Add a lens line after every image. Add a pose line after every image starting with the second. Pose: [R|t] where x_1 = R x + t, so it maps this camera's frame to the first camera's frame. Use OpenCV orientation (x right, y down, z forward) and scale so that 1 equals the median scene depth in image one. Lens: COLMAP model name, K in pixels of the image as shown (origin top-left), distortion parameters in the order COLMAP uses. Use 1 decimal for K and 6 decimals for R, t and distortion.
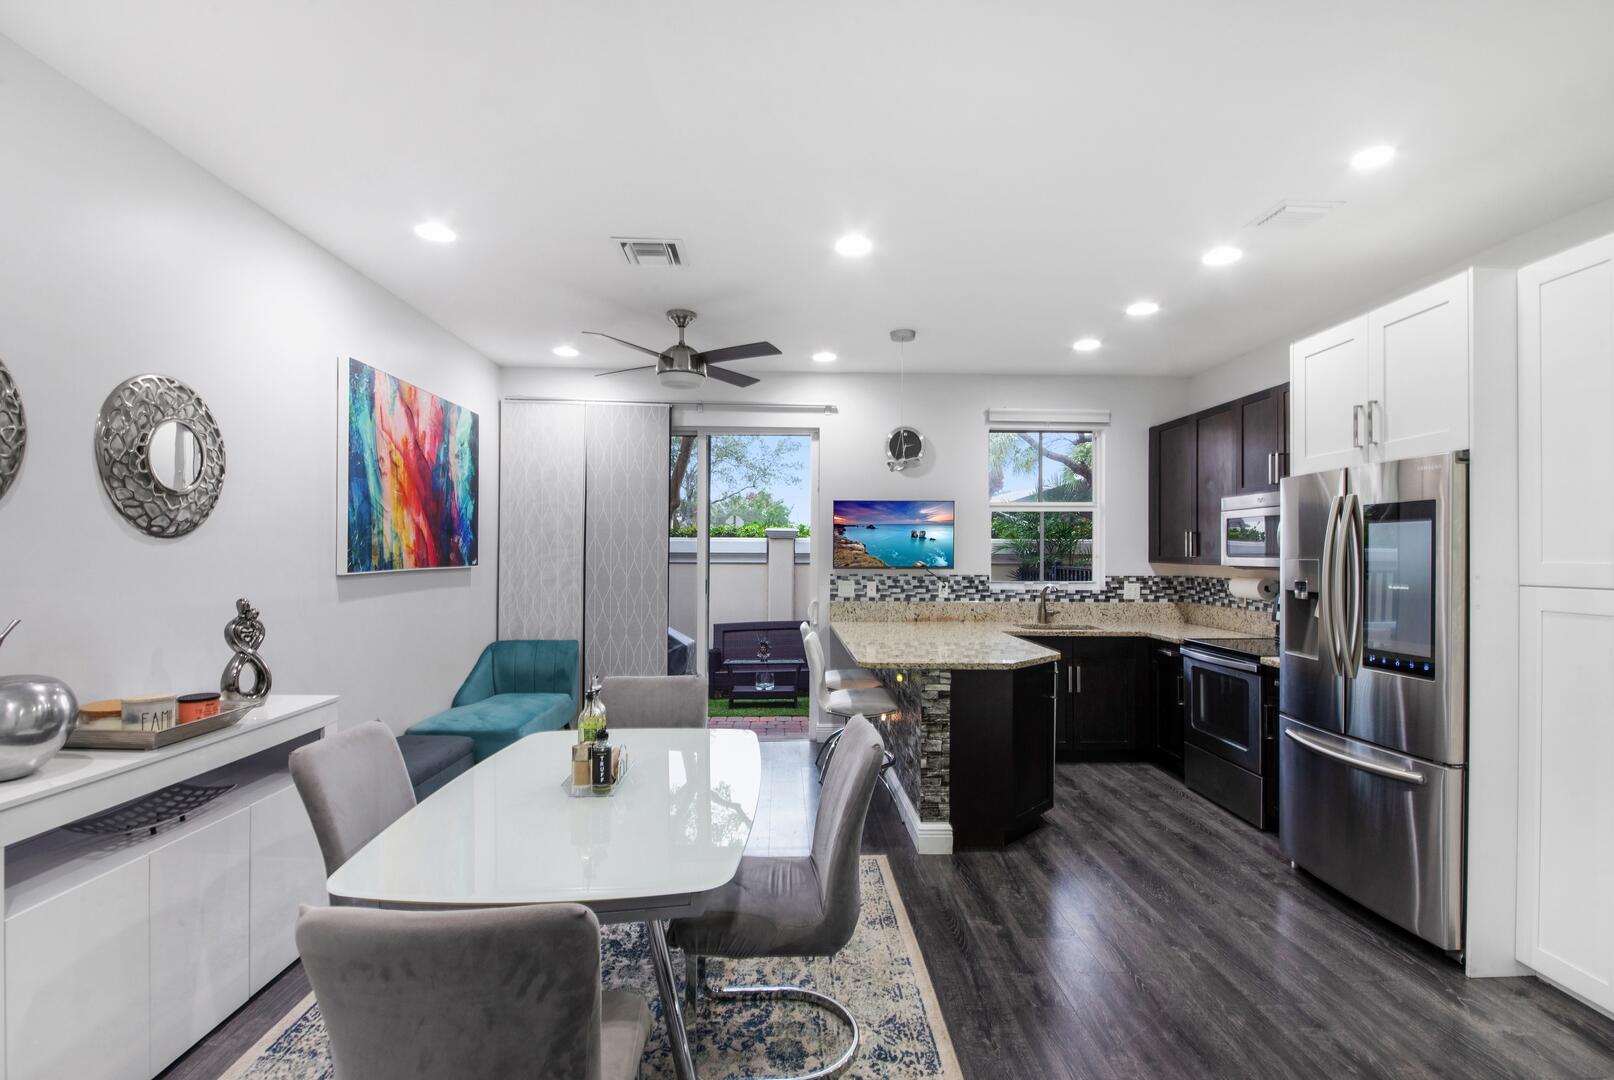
lens RADIAL K [[759.7, 0, 807.0], [0, 759.7, 540.0], [0, 0, 1]] dist [0.045256, -0.030344]
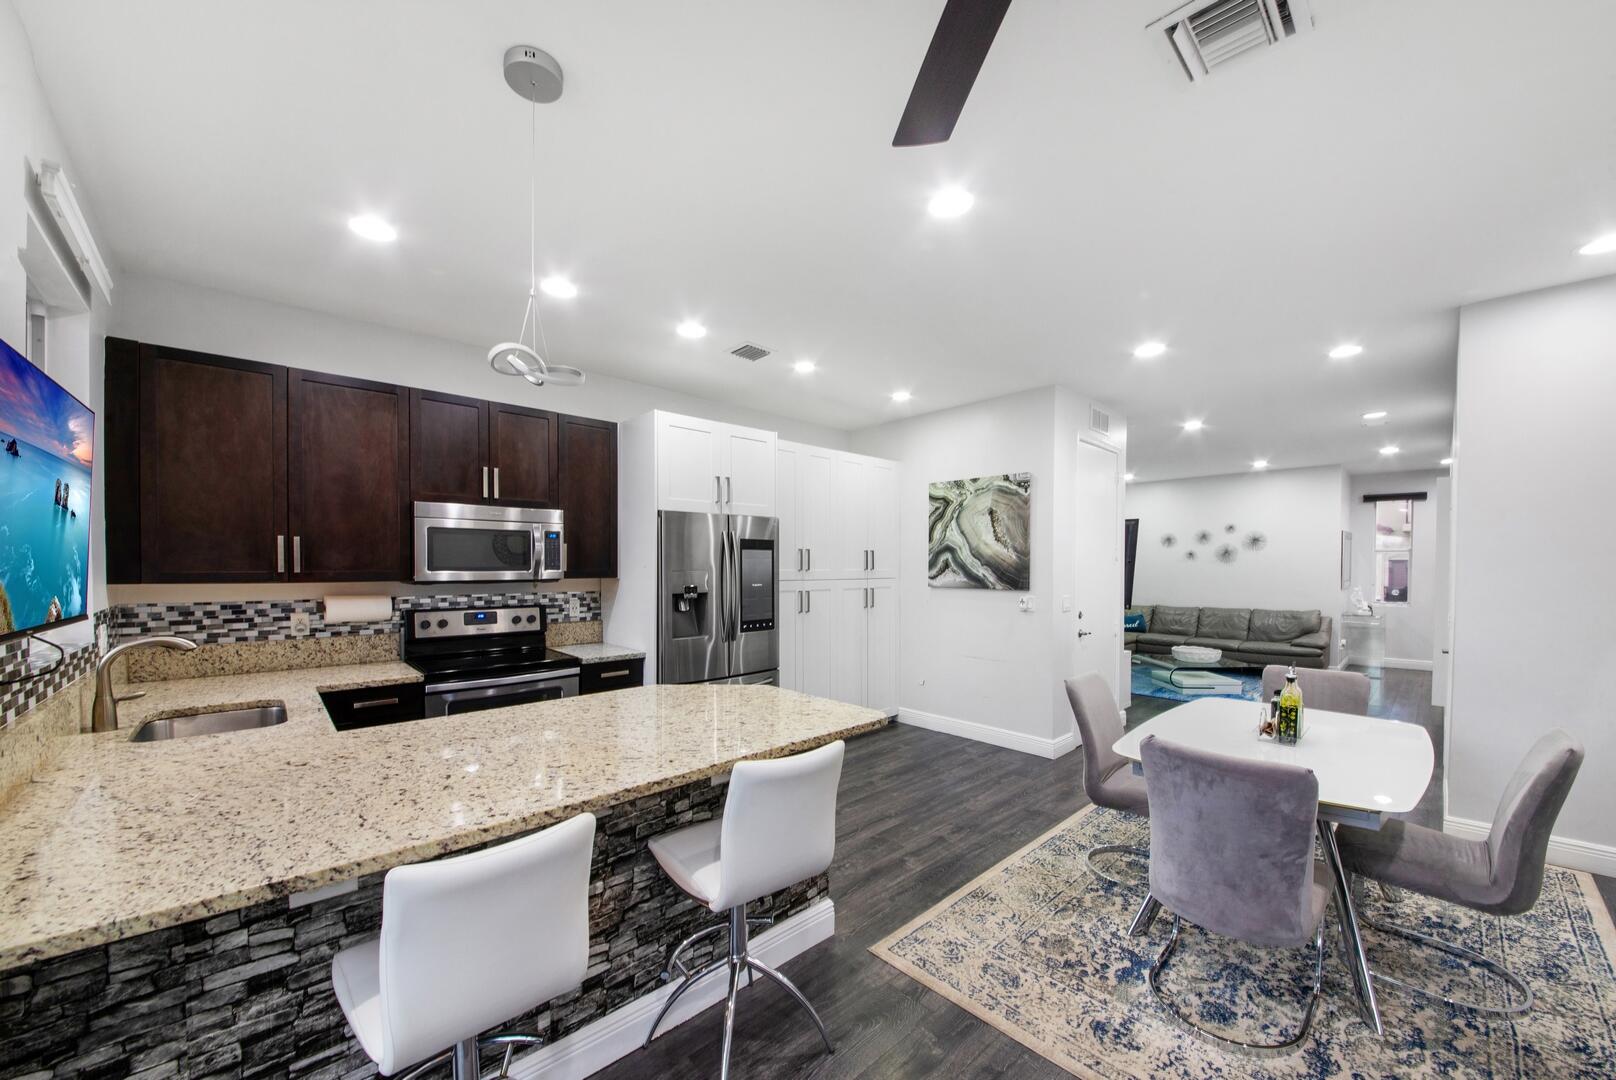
lens RADIAL K [[595.4, 0, 818.0], [0, 595.4, 566.2], [0, 0, 1]] dist [0.000011, -0.014001]
pose [[-0.658770, -0.005212, 0.752326, -0.236876], [-0.015386, 0.999860, -0.006545, 0.013373], [-0.752187, -0.015887, -0.658758, 1.059480]]
